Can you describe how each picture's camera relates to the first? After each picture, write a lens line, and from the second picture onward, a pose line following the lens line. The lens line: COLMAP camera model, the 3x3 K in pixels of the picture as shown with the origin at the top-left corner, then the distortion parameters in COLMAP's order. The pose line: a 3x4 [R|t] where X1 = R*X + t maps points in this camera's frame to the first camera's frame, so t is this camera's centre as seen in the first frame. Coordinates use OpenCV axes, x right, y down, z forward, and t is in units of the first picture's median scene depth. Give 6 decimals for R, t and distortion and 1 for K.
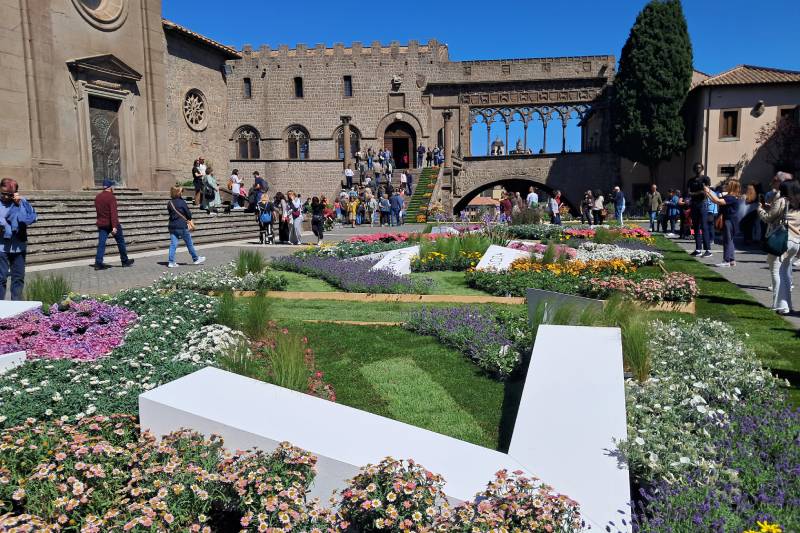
lens RADIAL K [[610.2, 0, 400.0], [0, 610.2, 266.5], [0, 0, 1]] dist [-0.006736, -0.007319]
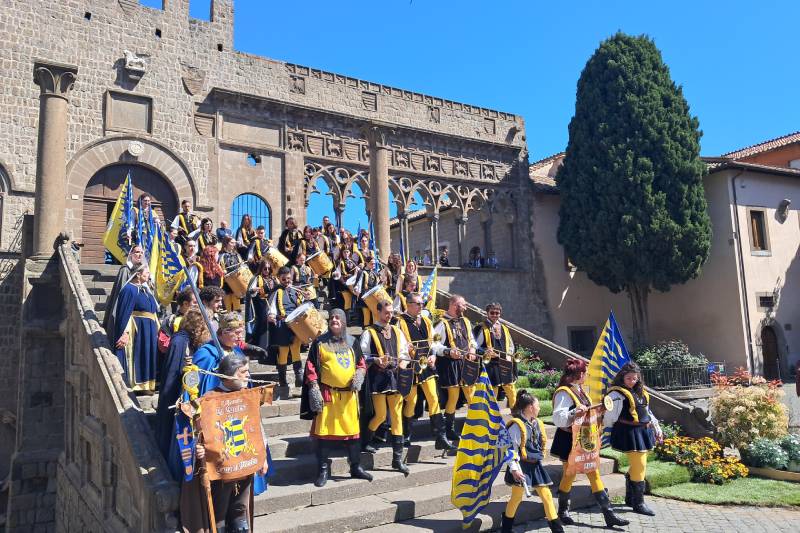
lens RADIAL K [[610.2, 0, 400.0], [0, 610.2, 266.5], [0, 0, 1]] dist [-0.006736, -0.007319]
pose [[0.748320, 0.077186, 0.658832, -0.152705], [0.096055, 0.970130, -0.222758, -0.086911], [-0.656347, 0.229978, 0.718553, 0.764912]]
